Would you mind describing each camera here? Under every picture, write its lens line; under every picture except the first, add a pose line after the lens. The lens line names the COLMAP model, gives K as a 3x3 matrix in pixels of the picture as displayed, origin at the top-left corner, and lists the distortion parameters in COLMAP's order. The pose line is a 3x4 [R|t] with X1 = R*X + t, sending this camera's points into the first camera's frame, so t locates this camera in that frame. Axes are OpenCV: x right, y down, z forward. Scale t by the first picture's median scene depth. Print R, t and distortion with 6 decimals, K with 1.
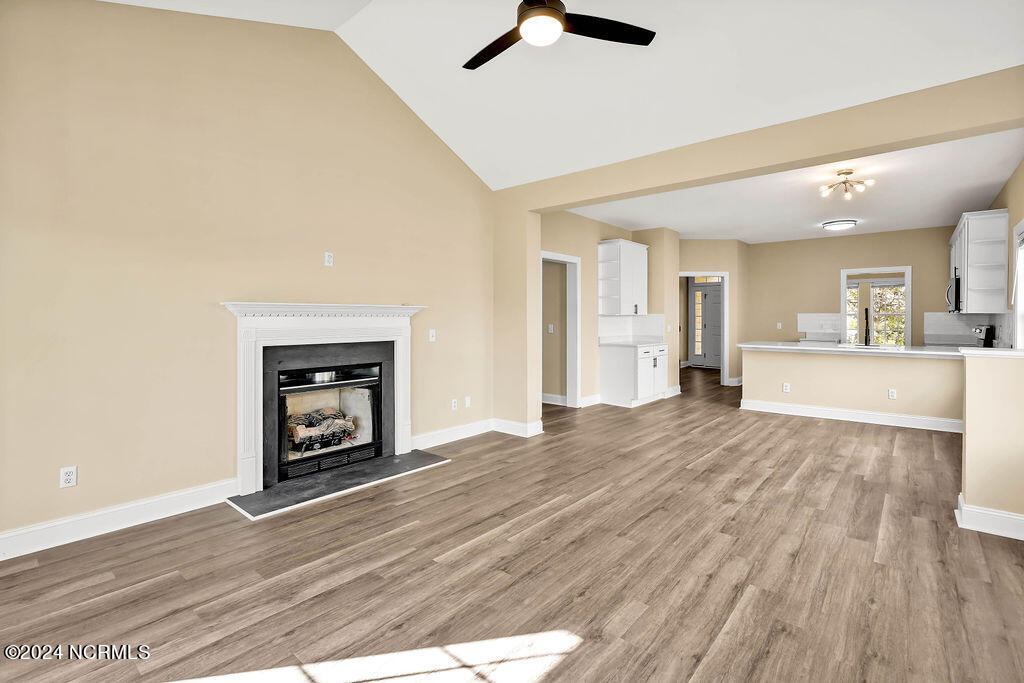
lens RADIAL K [[476.7, 0, 509.5], [0, 476.7, 317.2], [0, 0, 1]] dist [-0.008651, 0.000958]
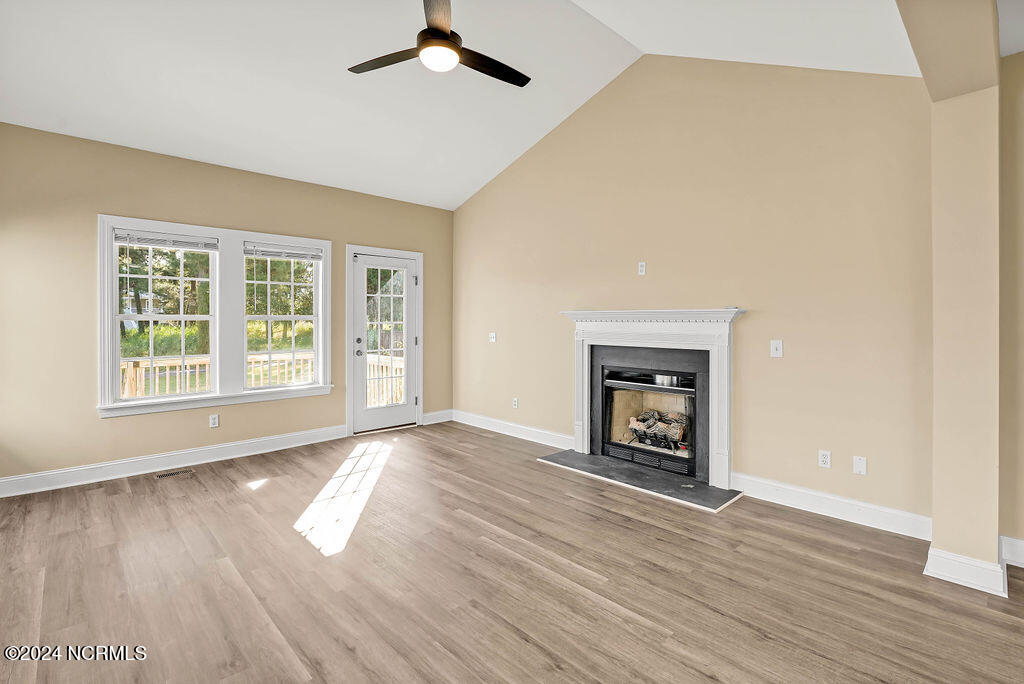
lens RADIAL K [[476.7, 0, 509.5], [0, 476.7, 317.7], [0, 0, 1]] dist [-0.008651, 0.000958]
pose [[-0.105467, -0.006460, -0.994402, 0.814927], [-0.000479, 0.999979, -0.006446, -0.004455], [0.994423, -0.000204, -0.105468, 0.923041]]
